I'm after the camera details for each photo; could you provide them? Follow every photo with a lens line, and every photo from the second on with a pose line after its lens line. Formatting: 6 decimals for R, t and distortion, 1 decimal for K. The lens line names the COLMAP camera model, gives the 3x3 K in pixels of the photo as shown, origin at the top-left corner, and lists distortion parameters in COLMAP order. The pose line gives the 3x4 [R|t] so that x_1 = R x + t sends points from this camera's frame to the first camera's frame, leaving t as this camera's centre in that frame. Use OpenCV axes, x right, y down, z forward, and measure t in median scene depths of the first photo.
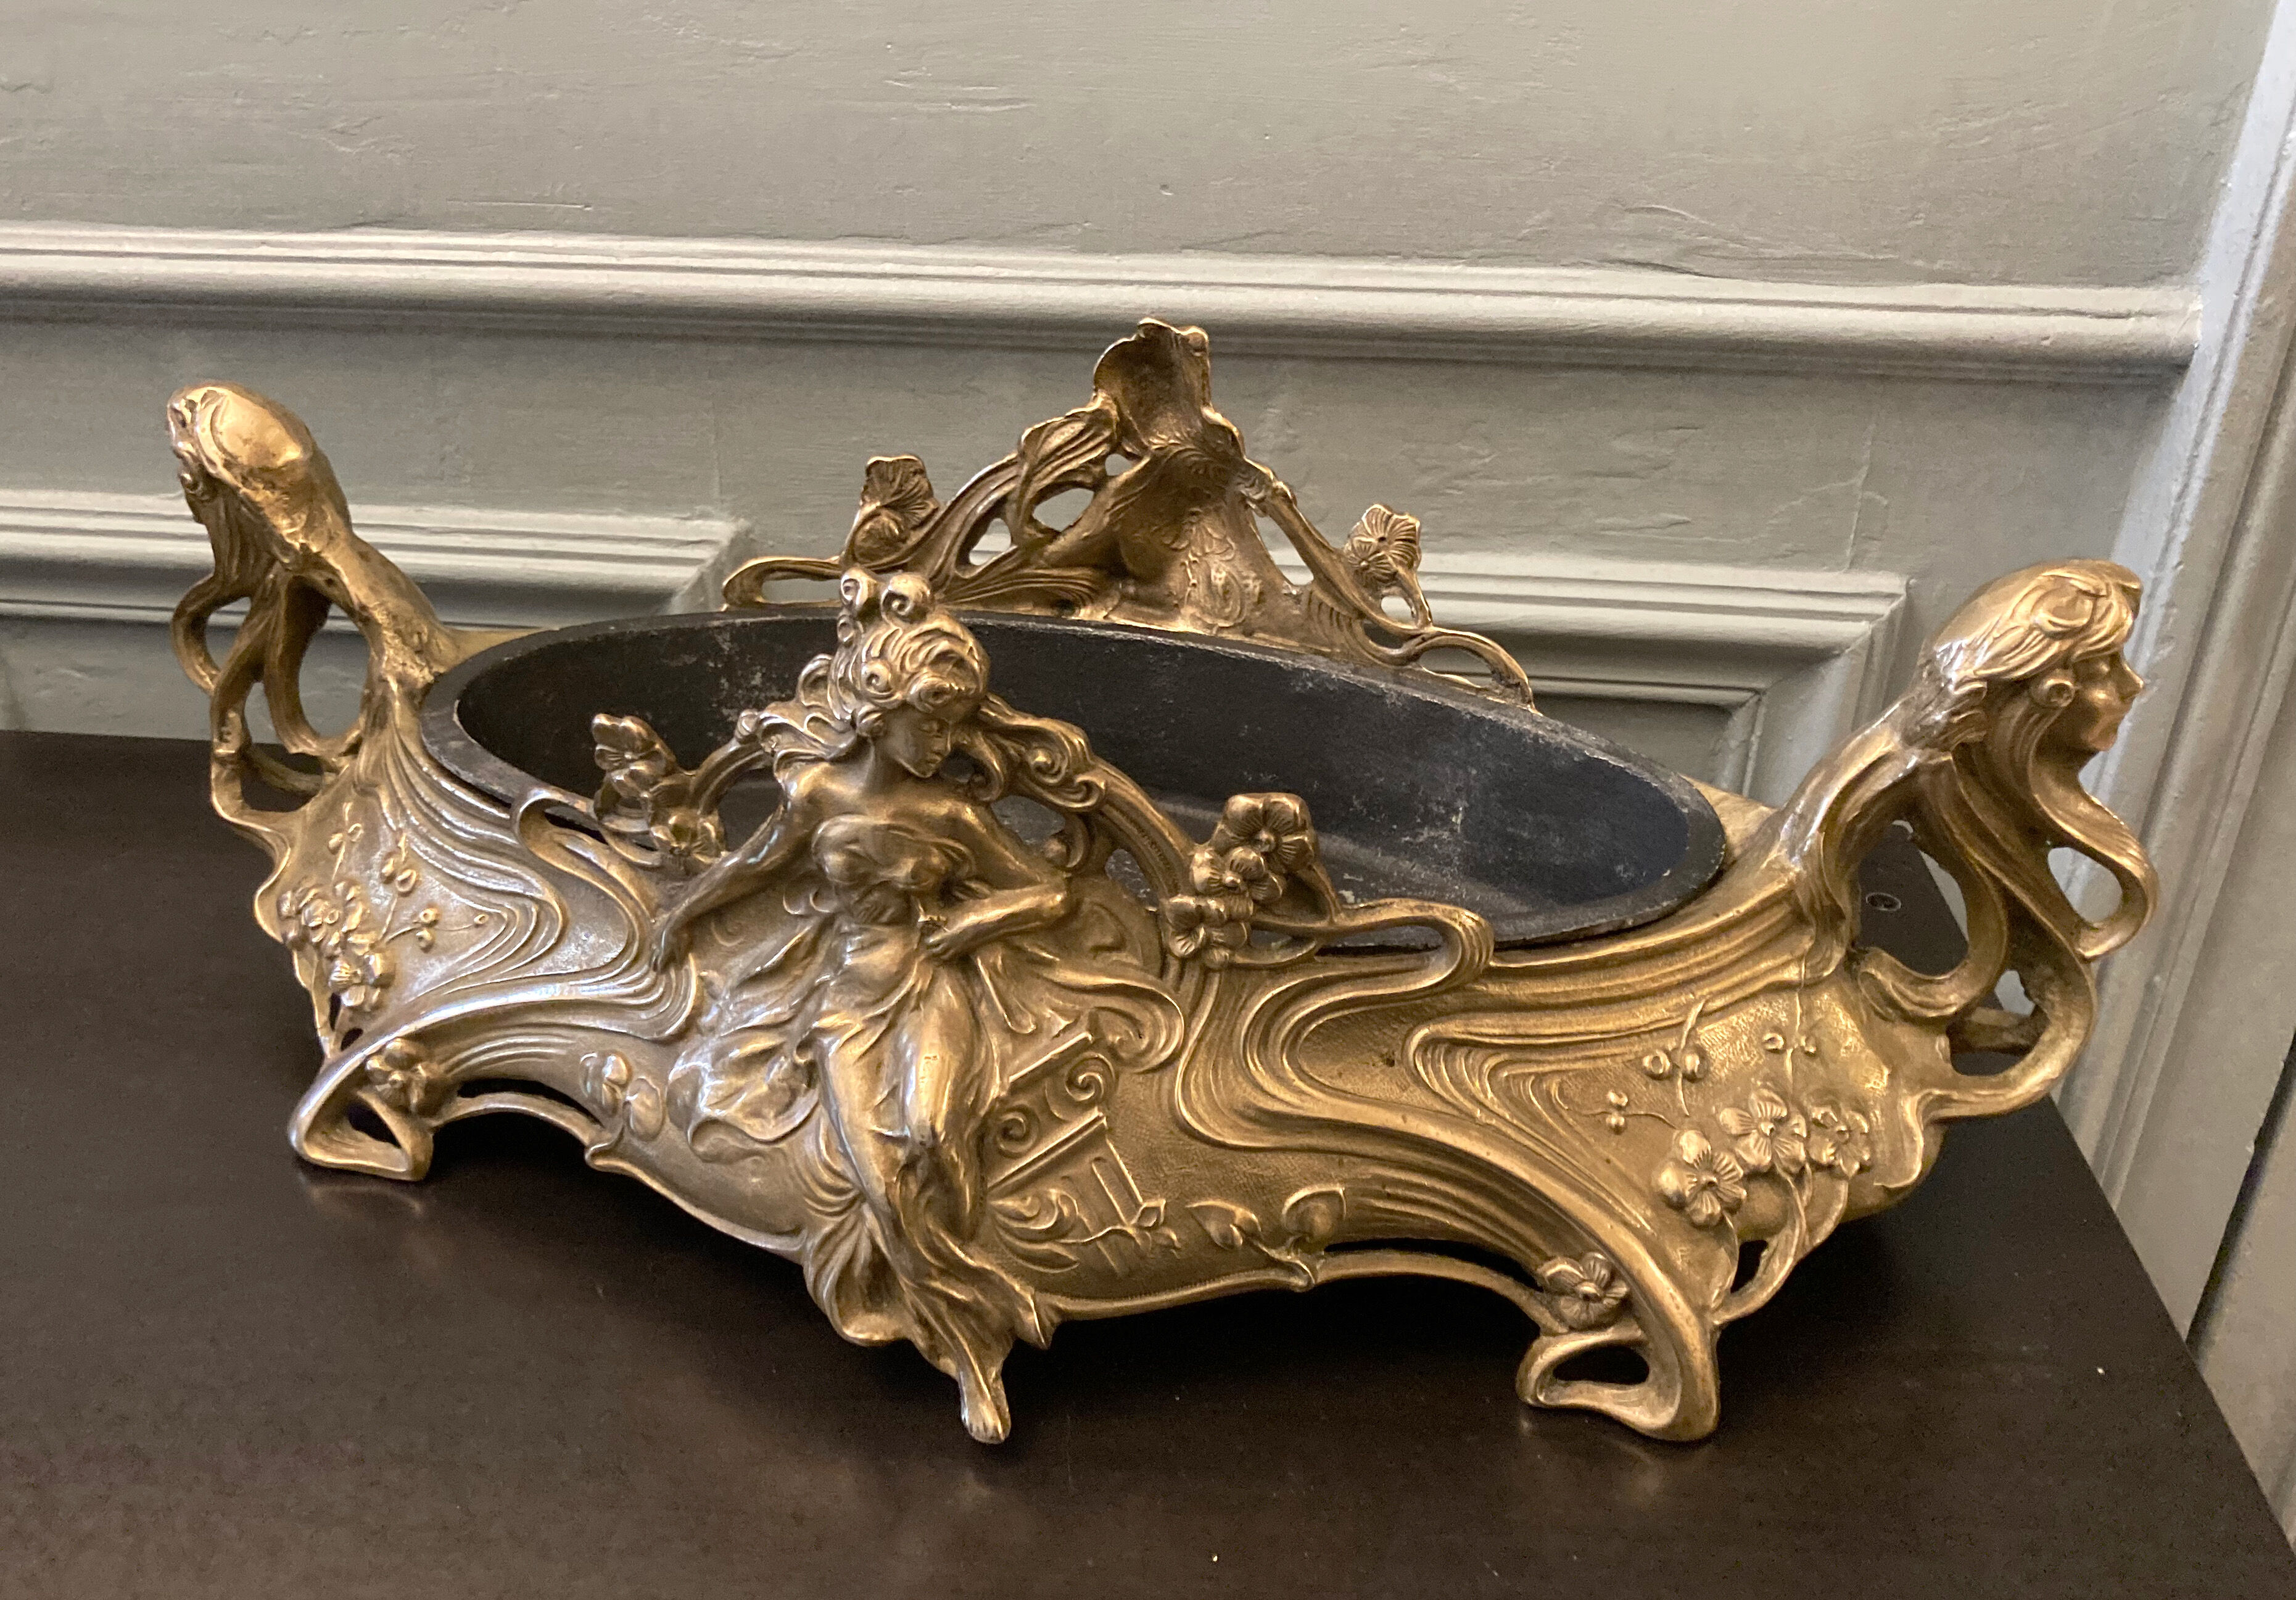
lens RADIAL K [[2143.0, 0, 1032.7], [0, 2143.0, 712.7], [0, 0, 1]] dist [0.066852, 0.000000]
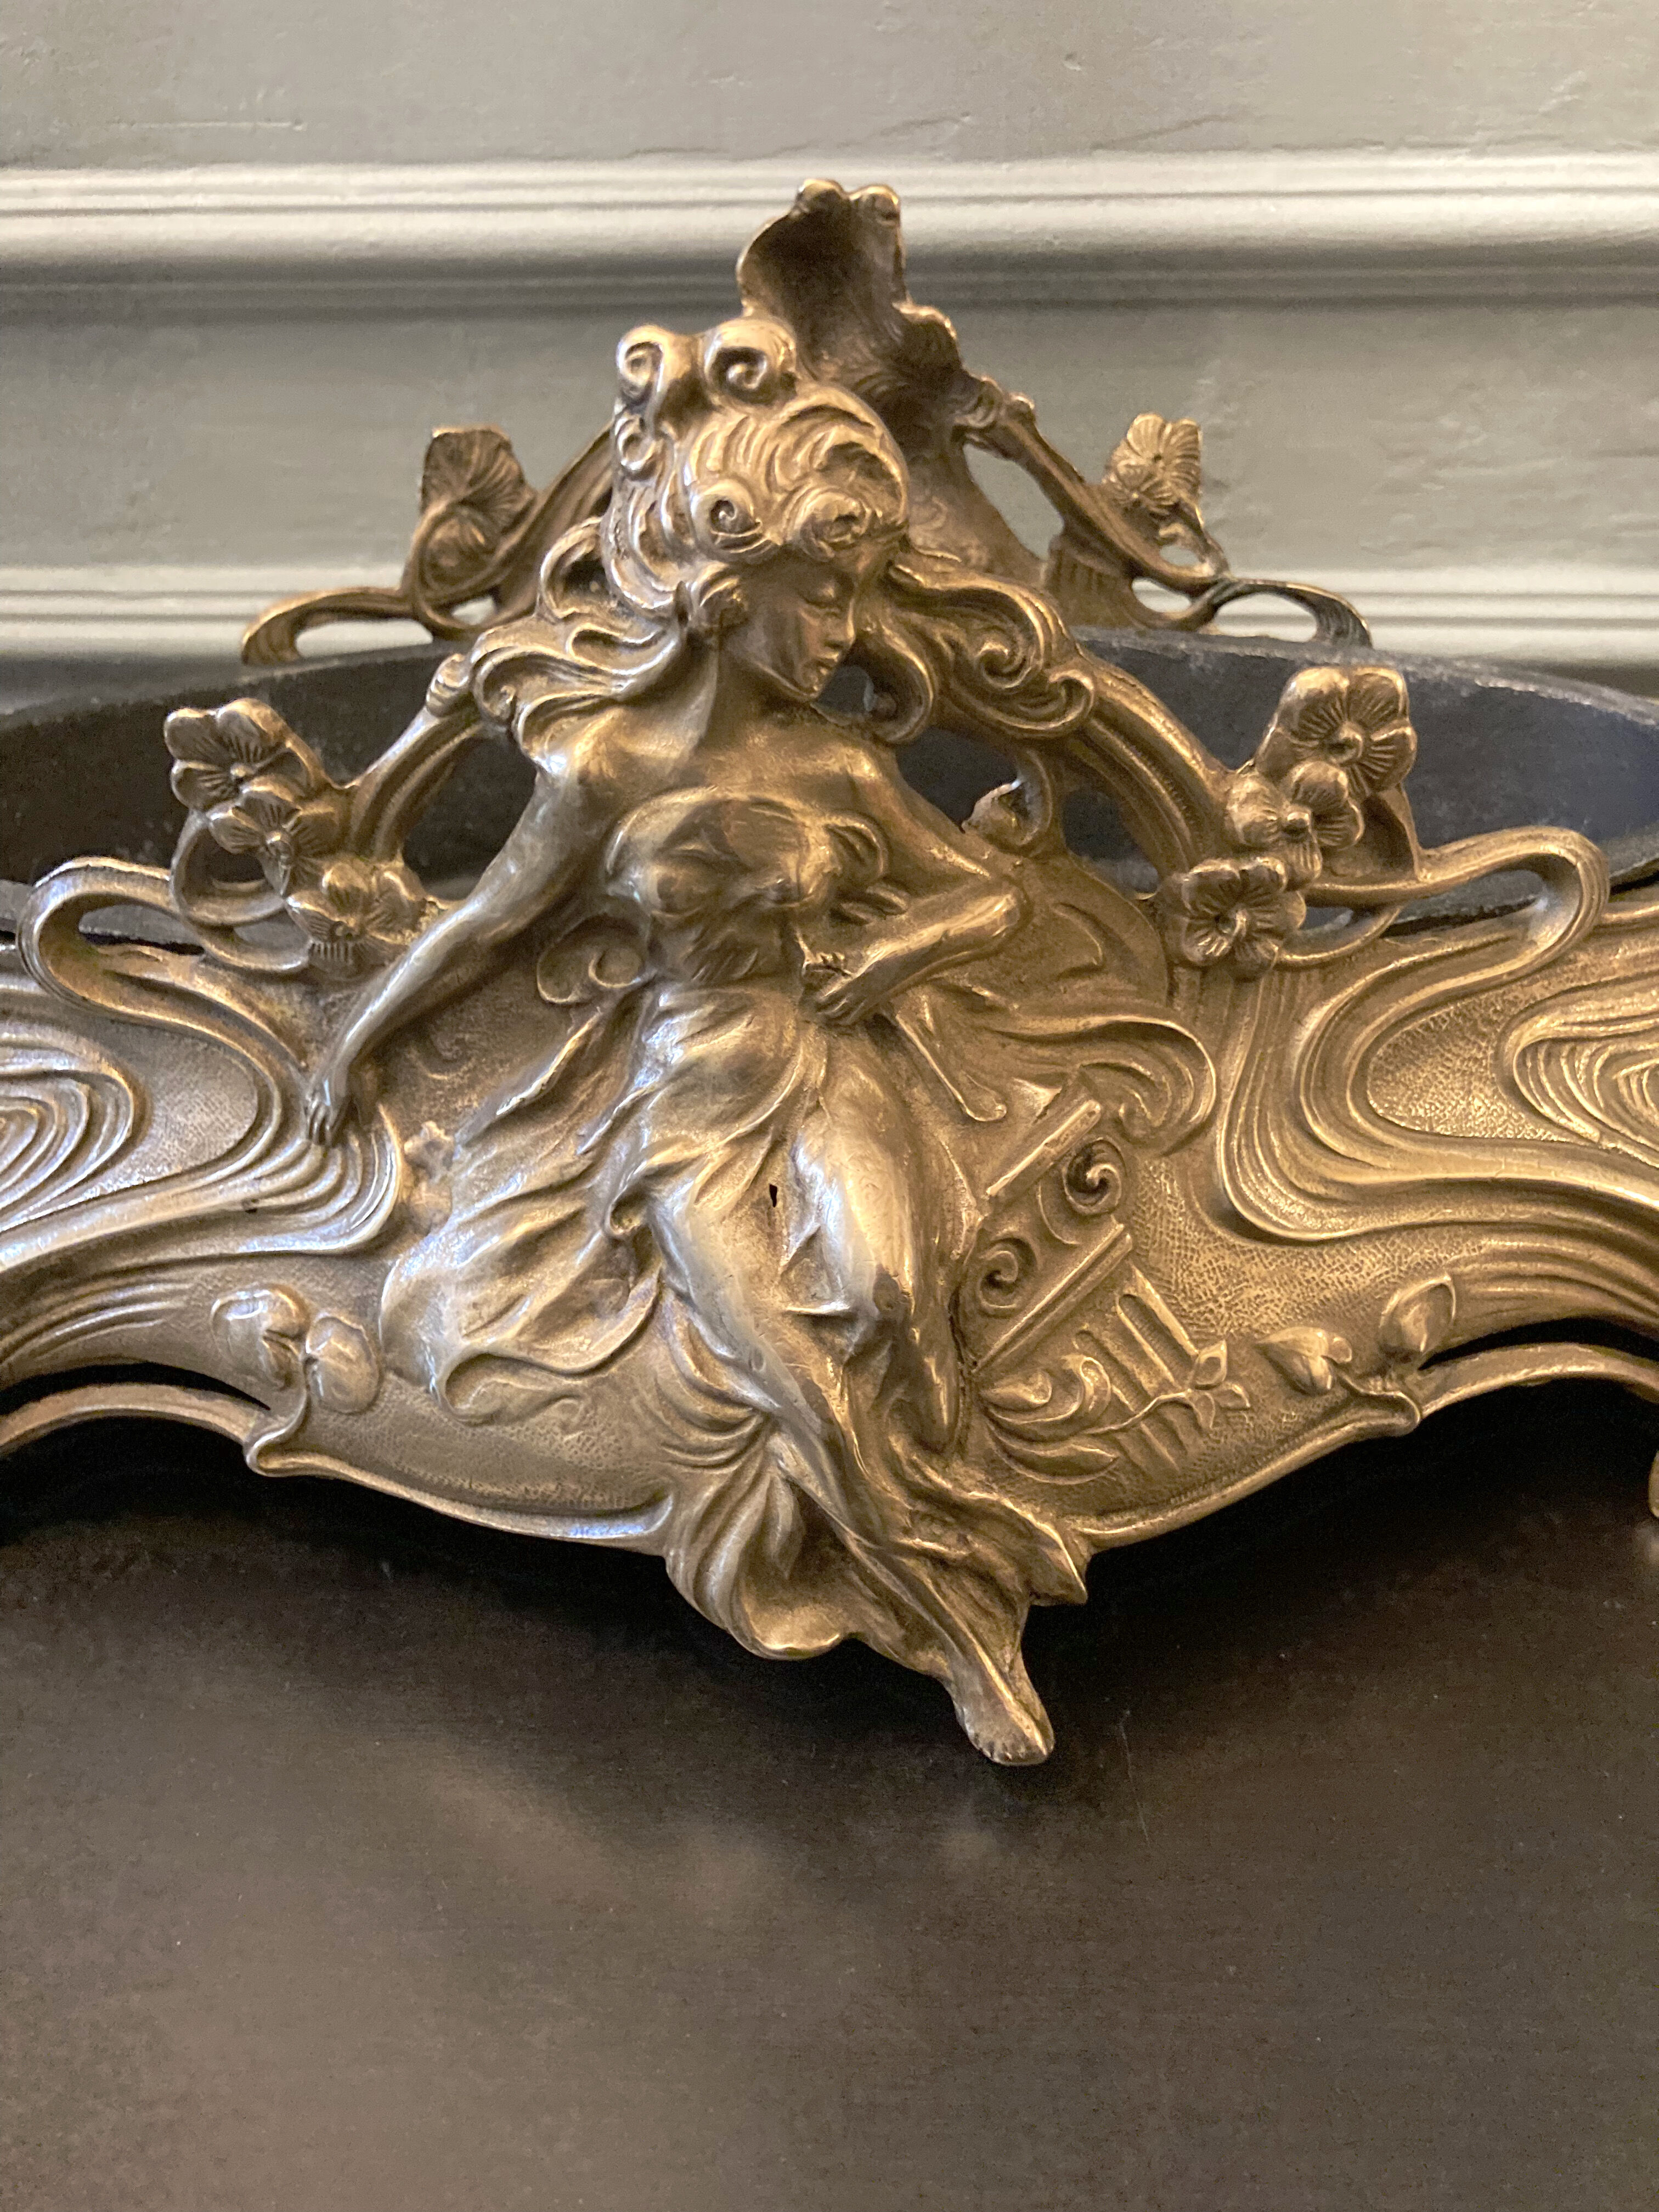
lens RADIAL K [[1867.1, 0, 821.8], [0, 1867.1, 1095.9], [0, 0, 1]] dist [0.020543, -0.037699]
pose [[0.960751, -0.156532, 0.229031, -0.162468], [0.143644, 0.987006, 0.072007, 0.090719], [-0.237327, -0.036282, 0.970752, 0.458767]]
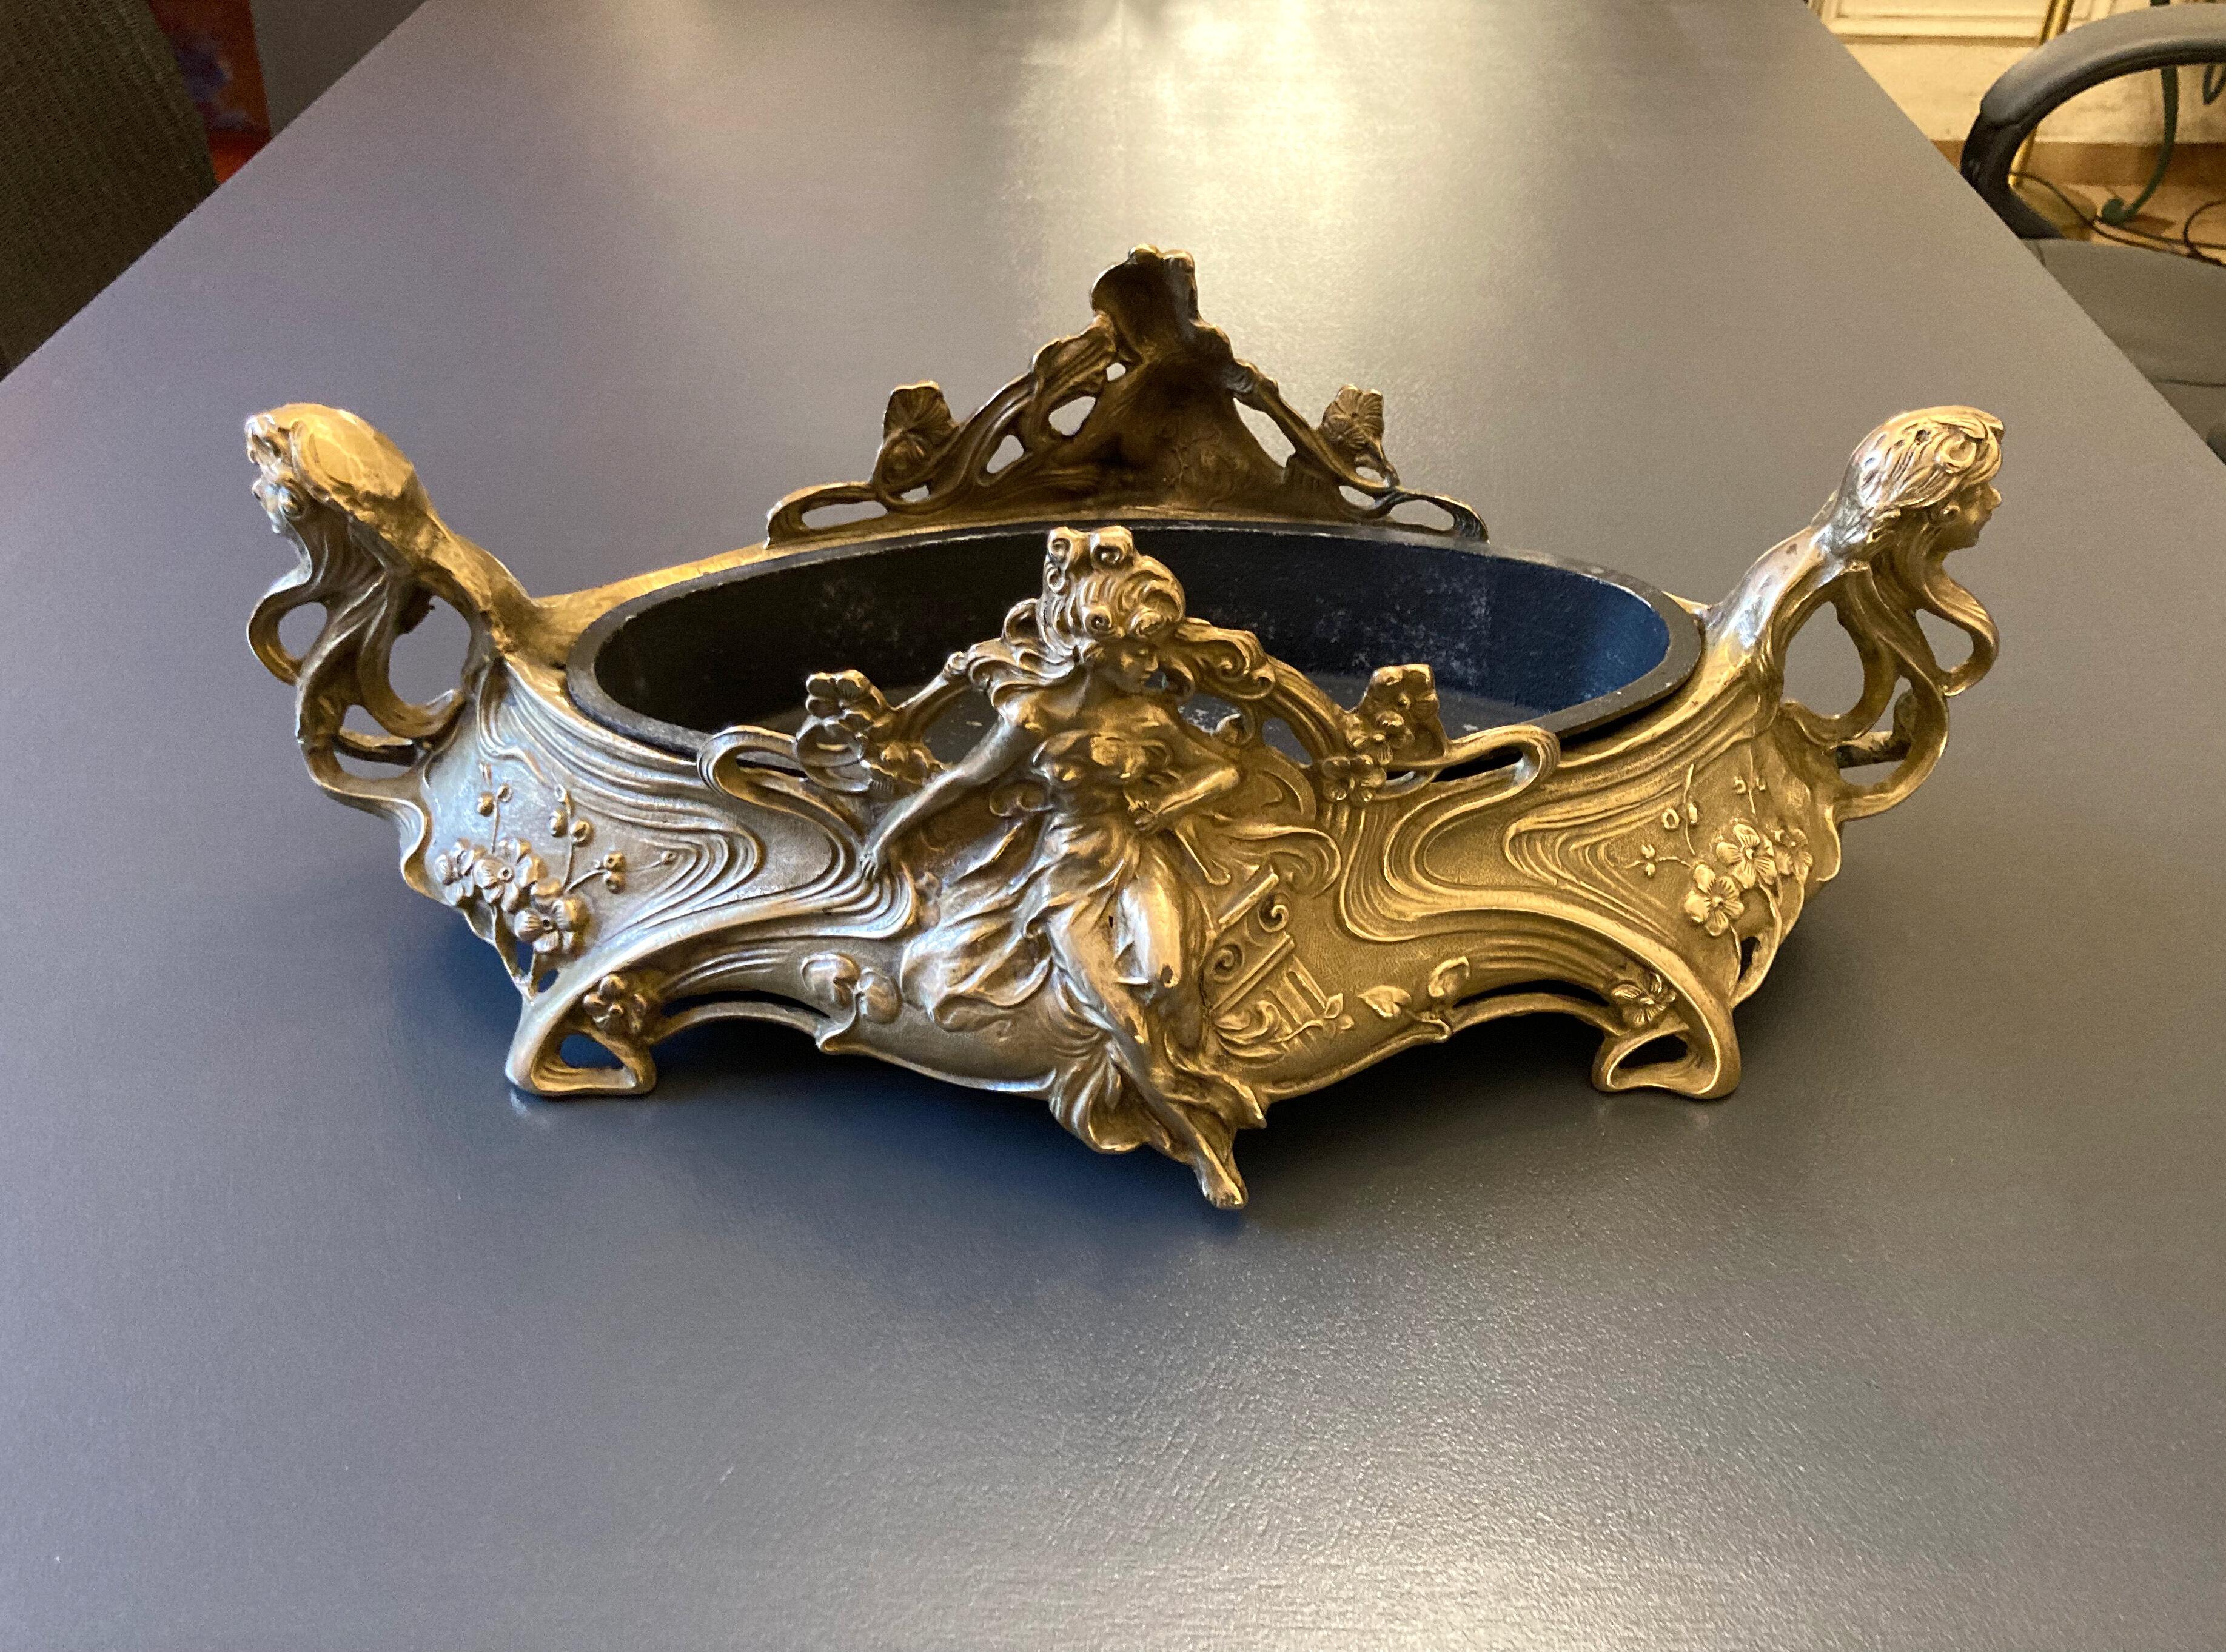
lens RADIAL K [[2063.5, 0, 1168.9], [0, 2063.5, 682.7], [0, 0, 1]] dist [0.032312, 0.000000]
pose [[0.958303, -0.145214, 0.246106, -0.285373], [0.119227, 0.985894, 0.117468, -0.098082], [-0.259692, -0.083228, 0.962098, -0.102501]]
